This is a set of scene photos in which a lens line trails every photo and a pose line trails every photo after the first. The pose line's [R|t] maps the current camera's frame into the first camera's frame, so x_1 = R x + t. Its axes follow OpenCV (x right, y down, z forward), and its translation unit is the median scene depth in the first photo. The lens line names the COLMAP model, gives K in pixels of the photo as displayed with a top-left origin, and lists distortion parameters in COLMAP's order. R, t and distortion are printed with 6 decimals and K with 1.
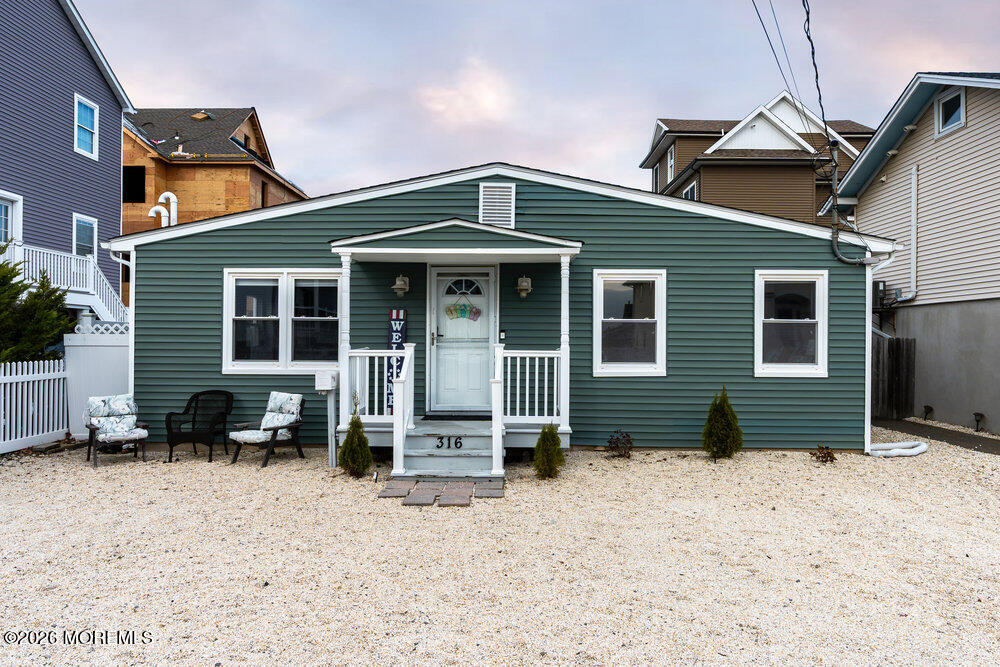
lens RADIAL K [[707.1, 0, 503.4], [0, 707.1, 336.1], [0, 0, 1]] dist [-0.008686, -0.001686]
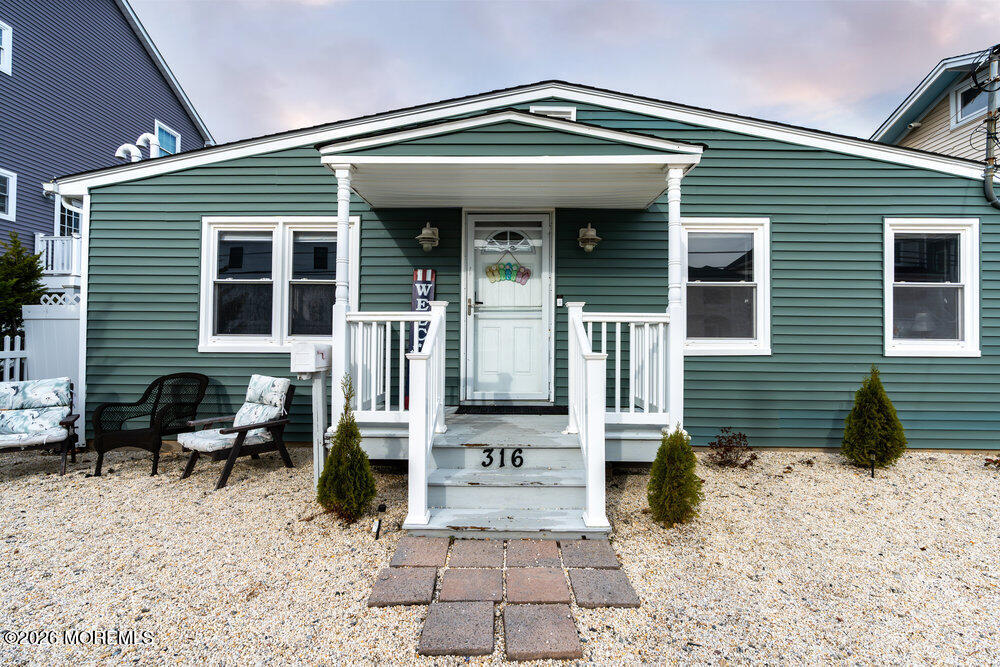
lens RADIAL K [[447.7, 0, 502.2], [0, 447.7, 335.2], [0, 0, 1]] dist [-0.009815, 0.004035]
pose [[0.999991, 0.001342, 0.004067, -0.066093], [-0.001306, 0.999959, -0.008920, 0.039593], [-0.004079, 0.008915, 0.999952, 0.512054]]
